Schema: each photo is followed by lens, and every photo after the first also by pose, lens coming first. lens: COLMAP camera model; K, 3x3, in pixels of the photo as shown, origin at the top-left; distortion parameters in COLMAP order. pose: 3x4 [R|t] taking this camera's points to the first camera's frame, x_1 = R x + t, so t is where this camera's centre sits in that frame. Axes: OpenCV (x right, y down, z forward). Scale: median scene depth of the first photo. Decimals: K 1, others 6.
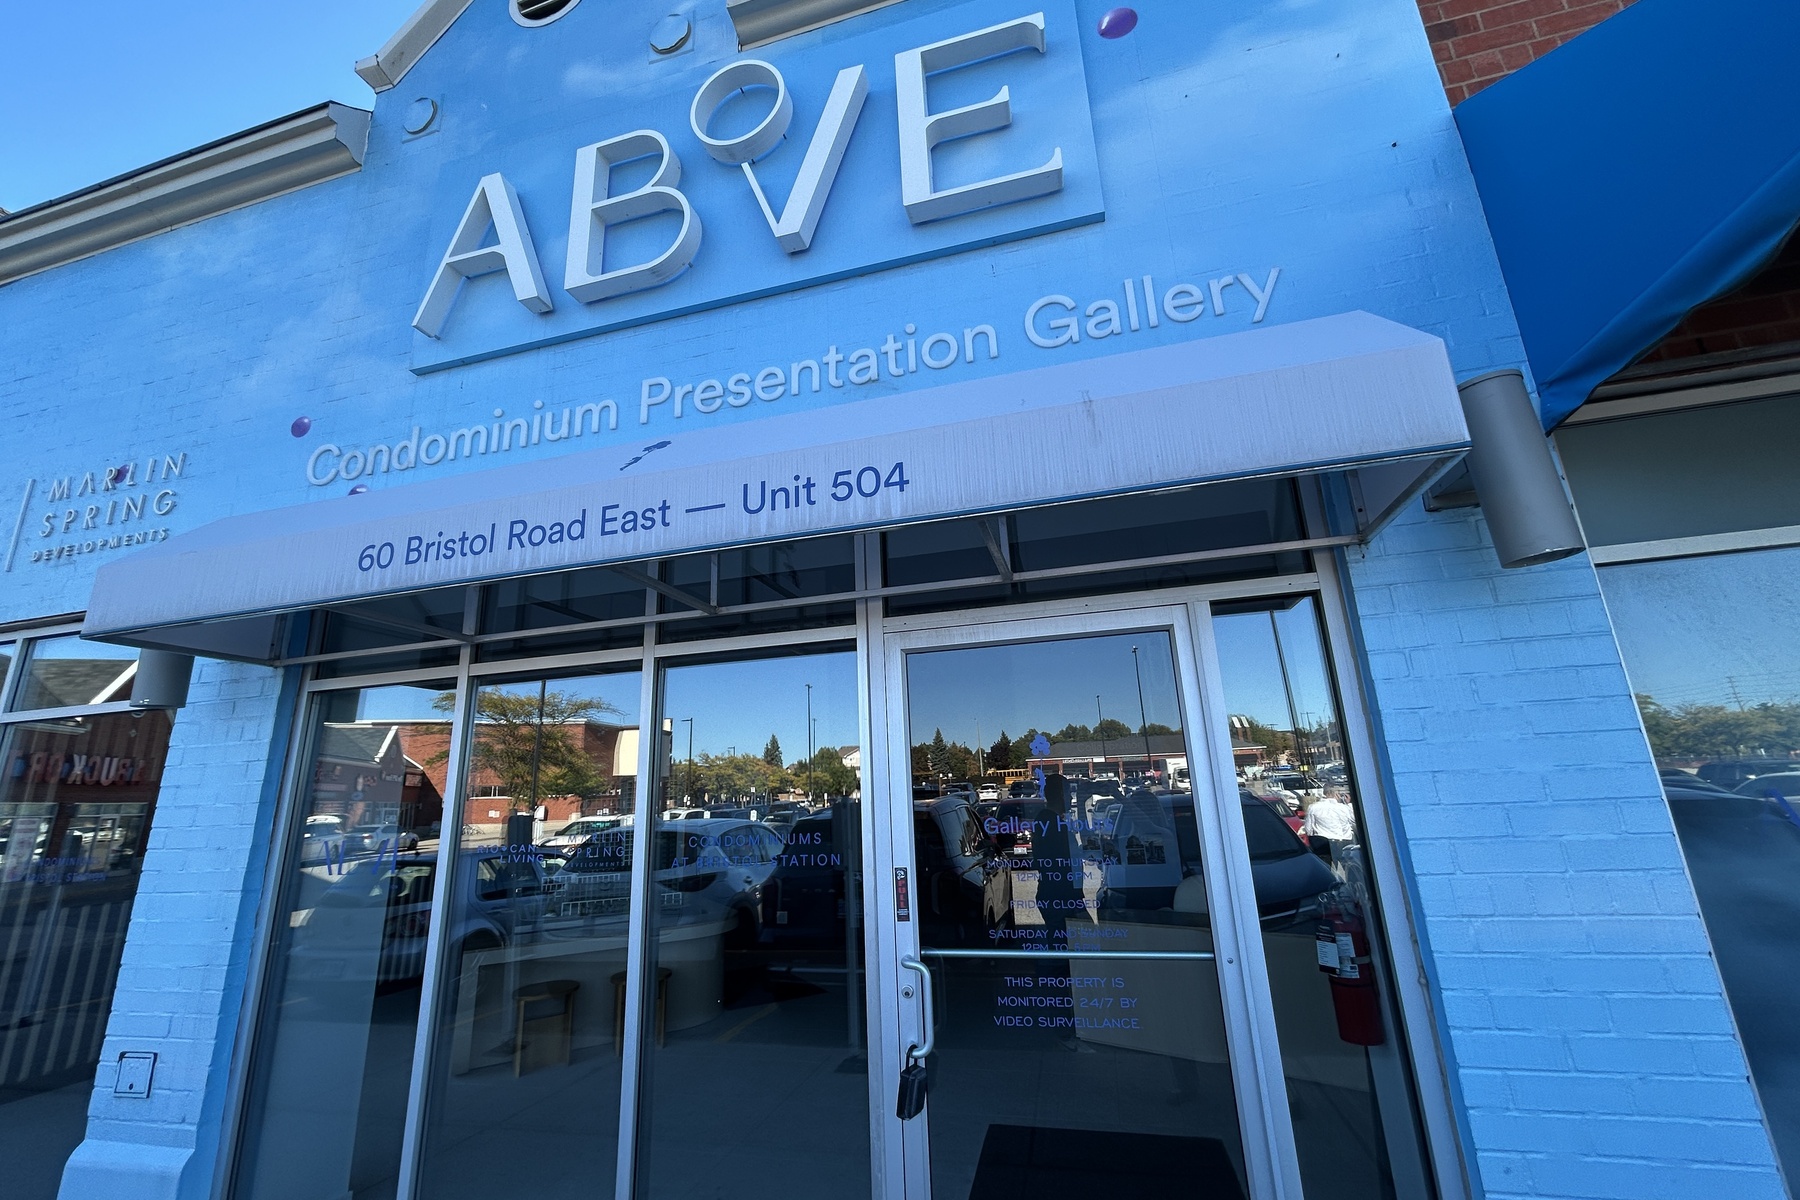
lens RADIAL K [[717.8, 0, 900.0], [0, 717.8, 600.0], [0, 0, 1]] dist [-0.000926, 0.000171]
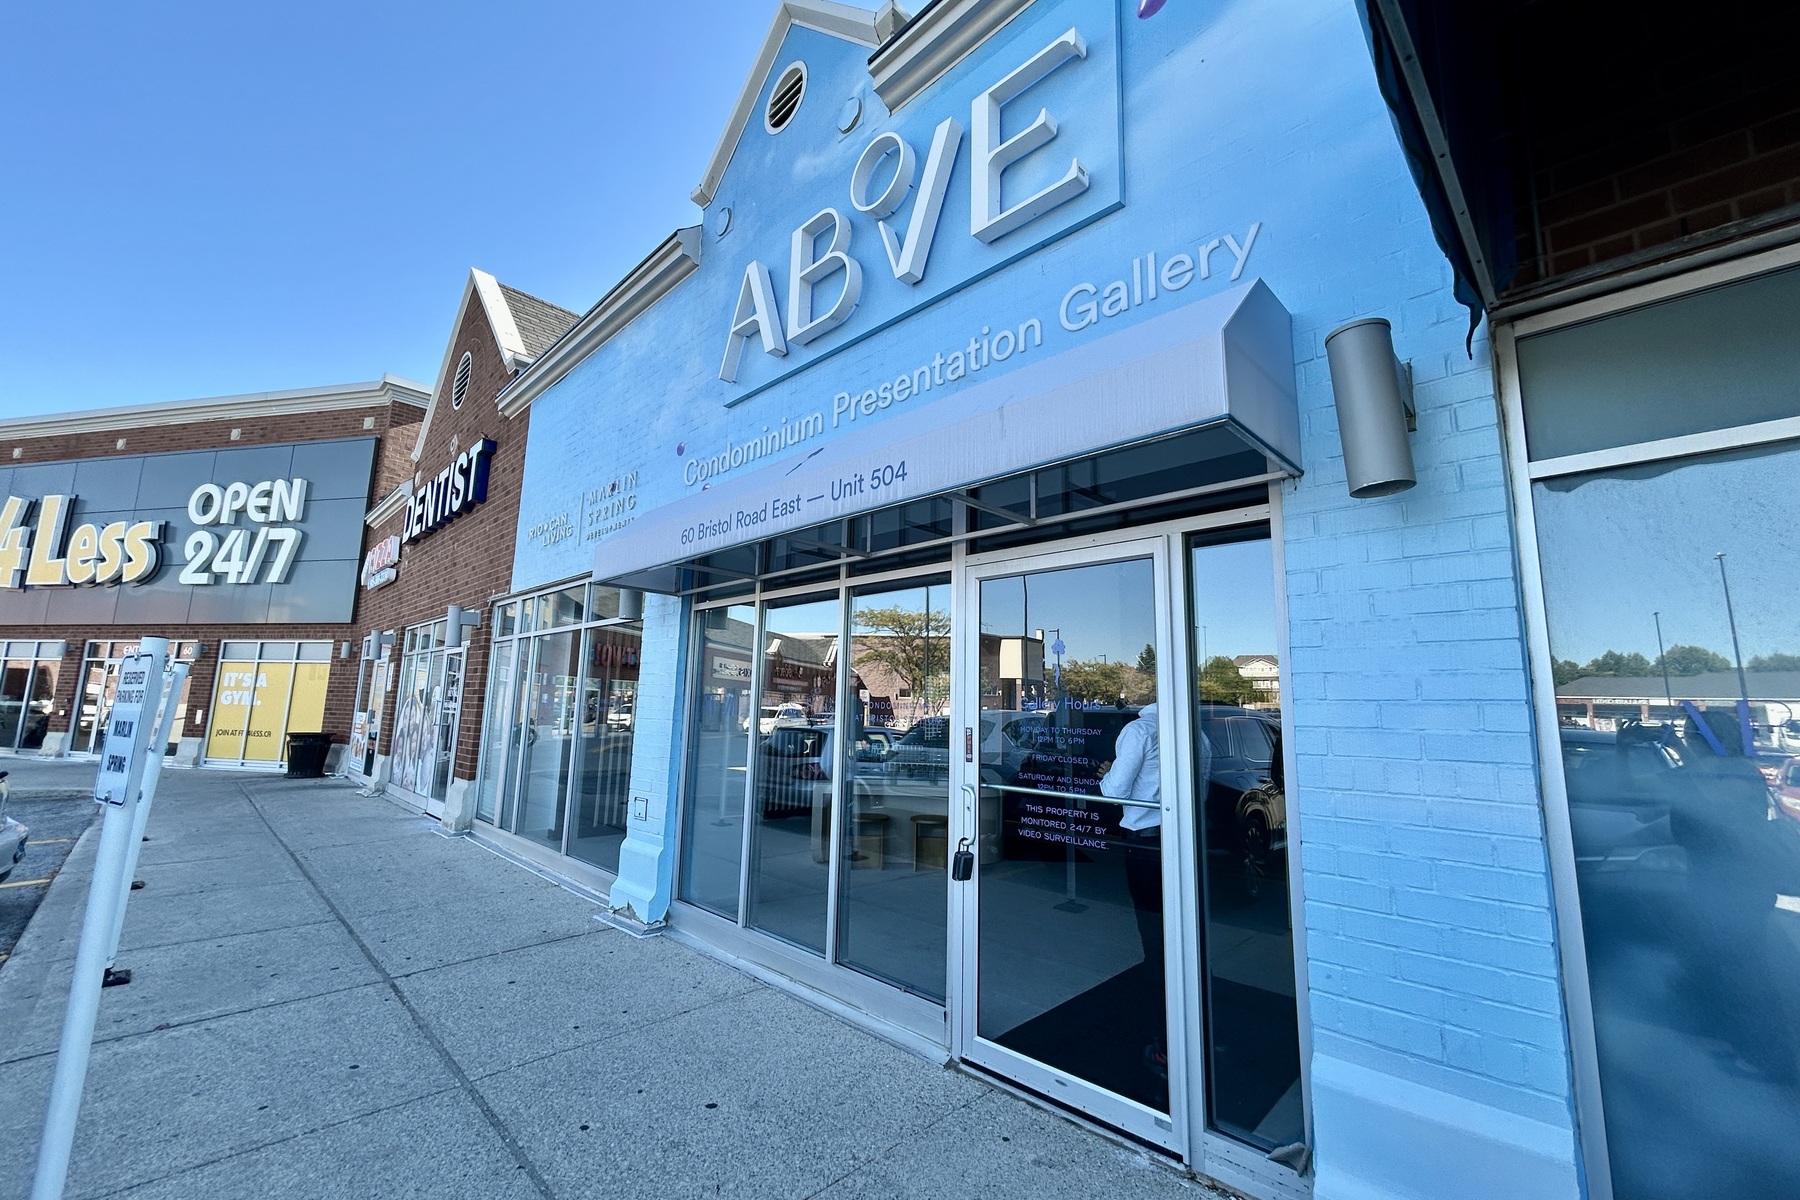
lens RADIAL K [[725.9, 0, 900.0], [0, 725.9, 600.0], [0, 0, 1]] dist [0.001027, -0.000176]
pose [[0.862799, -0.012577, -0.505390, 0.527529], [0.071023, 0.992791, 0.096546, -0.031462], [0.500532, -0.119194, 0.857473, -0.256137]]
